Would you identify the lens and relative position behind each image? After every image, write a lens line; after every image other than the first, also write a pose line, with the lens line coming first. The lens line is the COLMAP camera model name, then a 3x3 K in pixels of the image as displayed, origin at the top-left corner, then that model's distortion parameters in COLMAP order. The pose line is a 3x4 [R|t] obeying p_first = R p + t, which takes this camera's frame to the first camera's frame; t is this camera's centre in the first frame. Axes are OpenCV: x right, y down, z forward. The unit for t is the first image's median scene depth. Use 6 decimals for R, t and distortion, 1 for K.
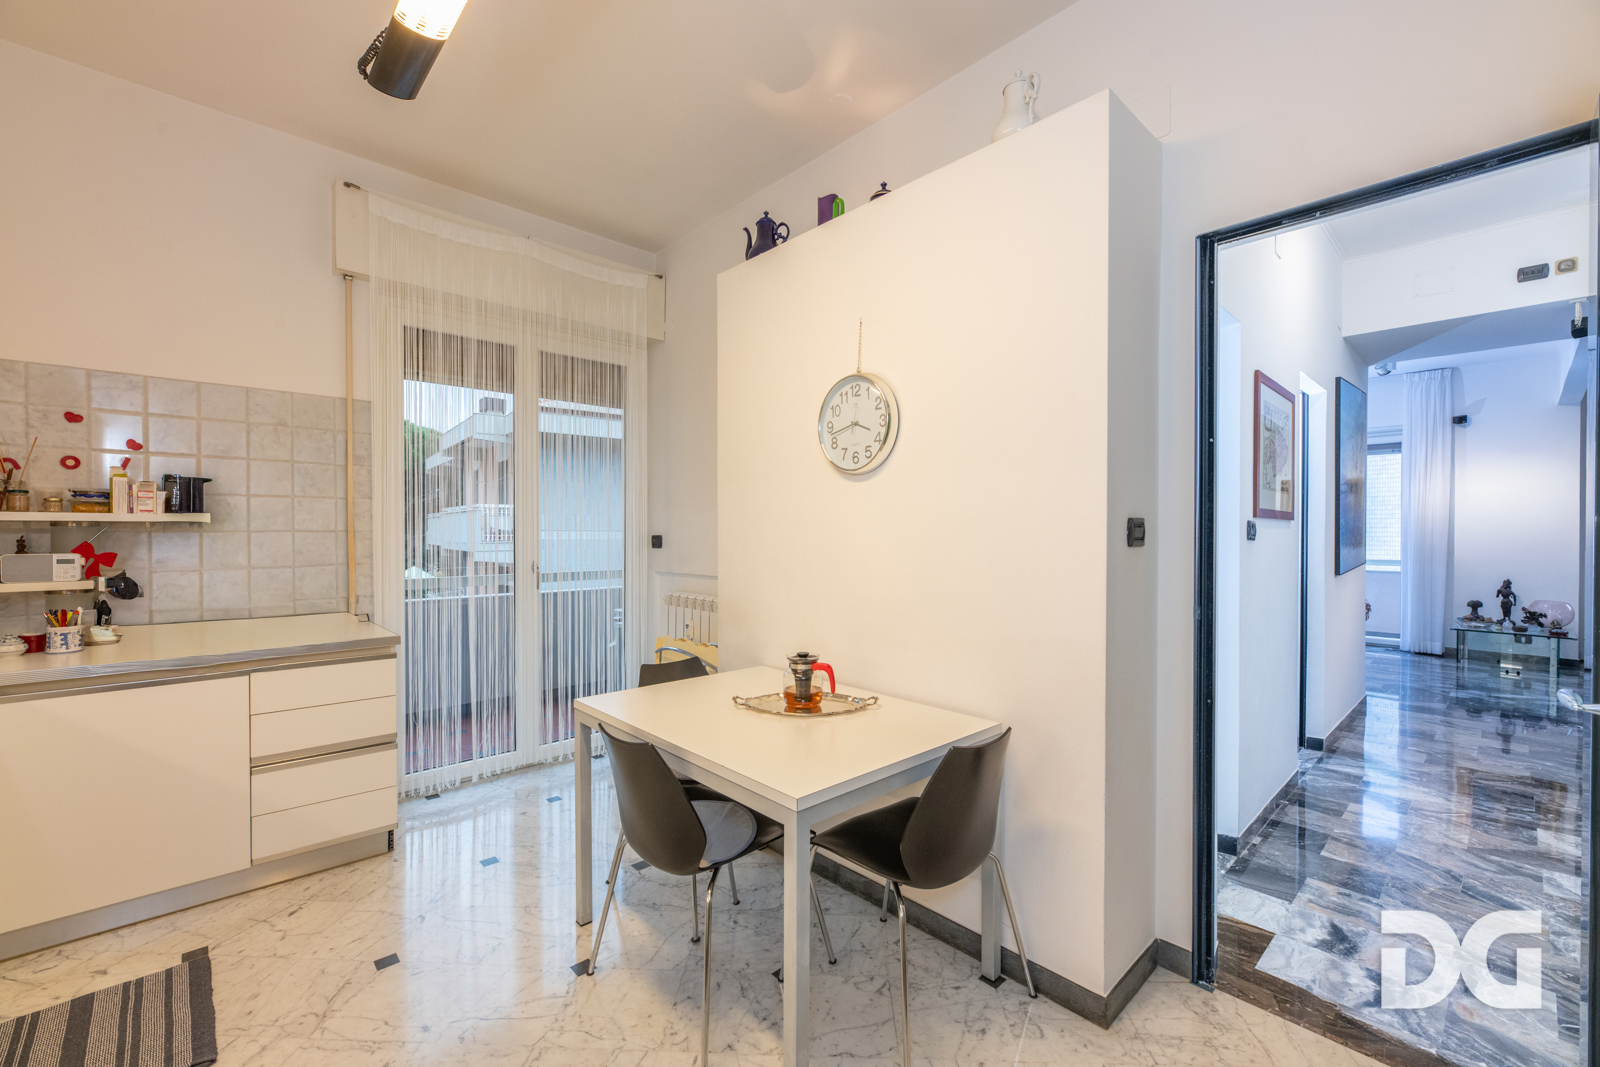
lens RADIAL K [[664.5, 0, 800.2], [0, 664.5, 533.7], [0, 0, 1]] dist [0.000318, -0.001163]
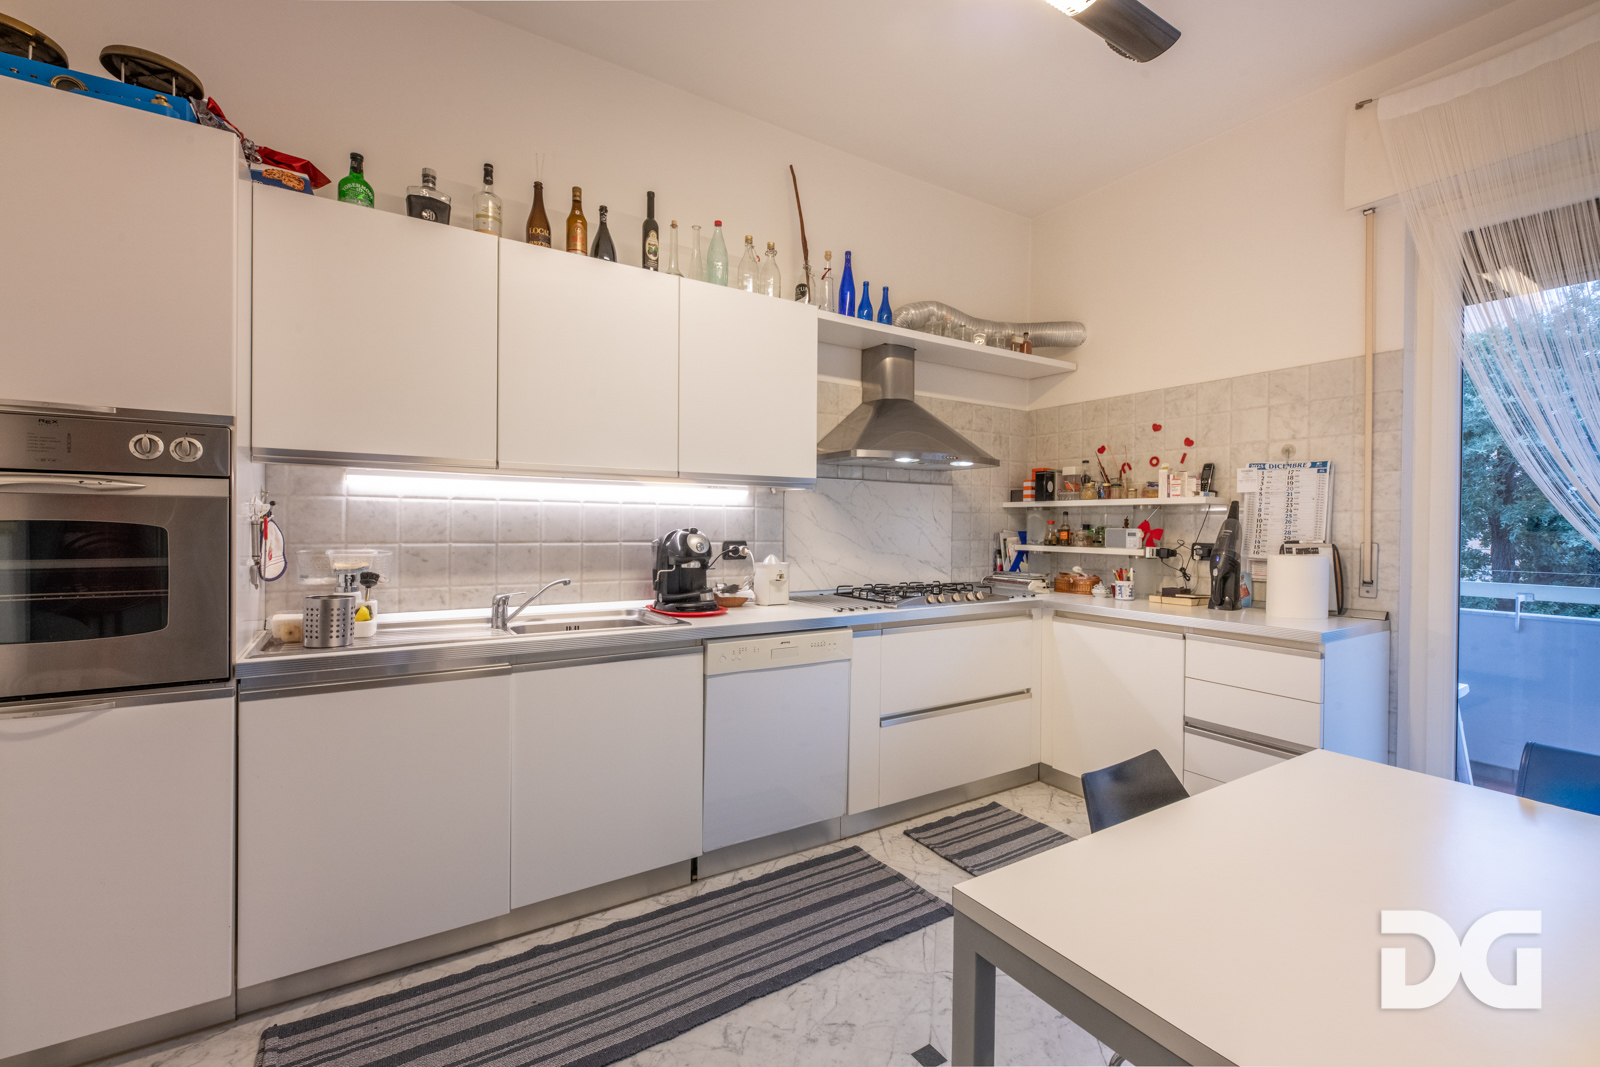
lens RADIAL K [[679.0, 0, 795.7], [0, 679.0, 529.4], [0, 0, 1]] dist [-0.012944, 0.000025]
pose [[-0.192053, 0.006183, -0.981365, 0.389260], [-0.009934, 0.999917, 0.008244, 0.026342], [0.981334, 0.011333, -0.191975, 0.573665]]
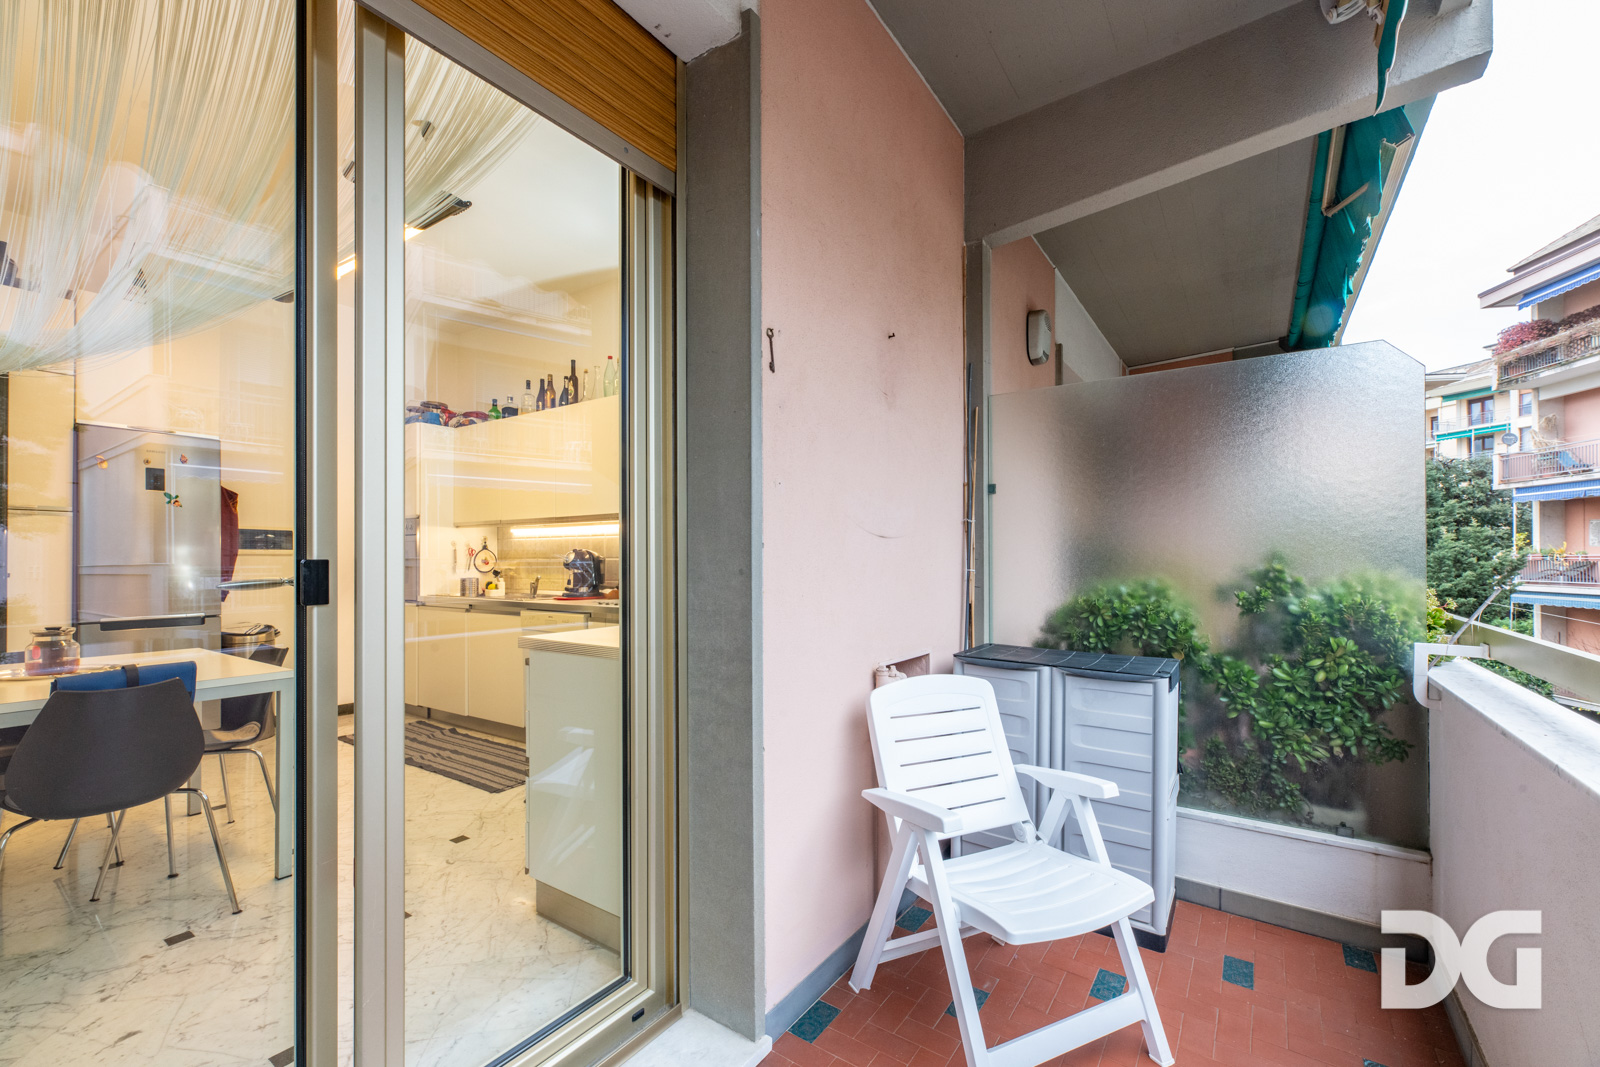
lens RADIAL K [[664.5, 0, 798.9], [0, 664.5, 543.9], [0, 0, 1]] dist [0.000318, -0.001163]
pose [[-0.976907, -0.004122, -0.213624, -0.701857], [-0.003859, 0.999991, -0.001648, 0.015423], [0.213629, -0.000785, -0.976915, 1.931902]]
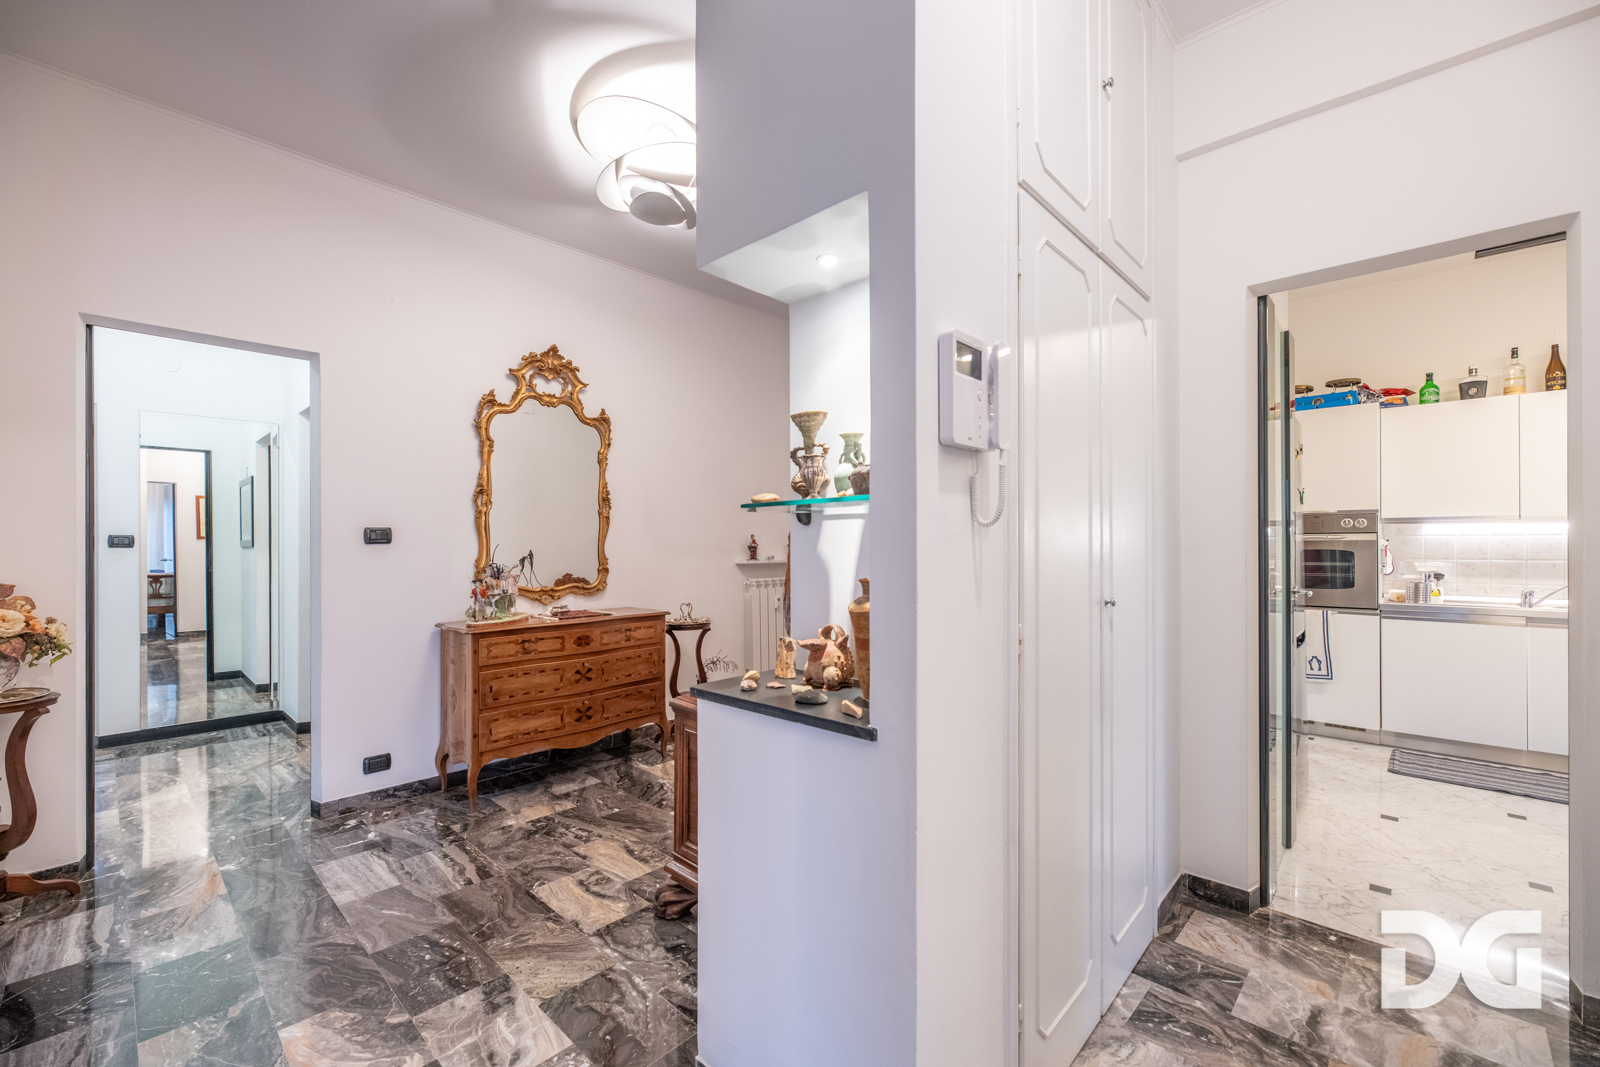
lens RADIAL K [[664.5, 0, 795.3], [0, 664.5, 544.7], [0, 0, 1]] dist [0.000318, -0.001163]
pose [[-0.997821, 0.004146, -0.065852, 1.371464], [0.003990, 0.999989, 0.002486, 0.009394], [0.065862, 0.002218, -0.997826, 1.435230]]
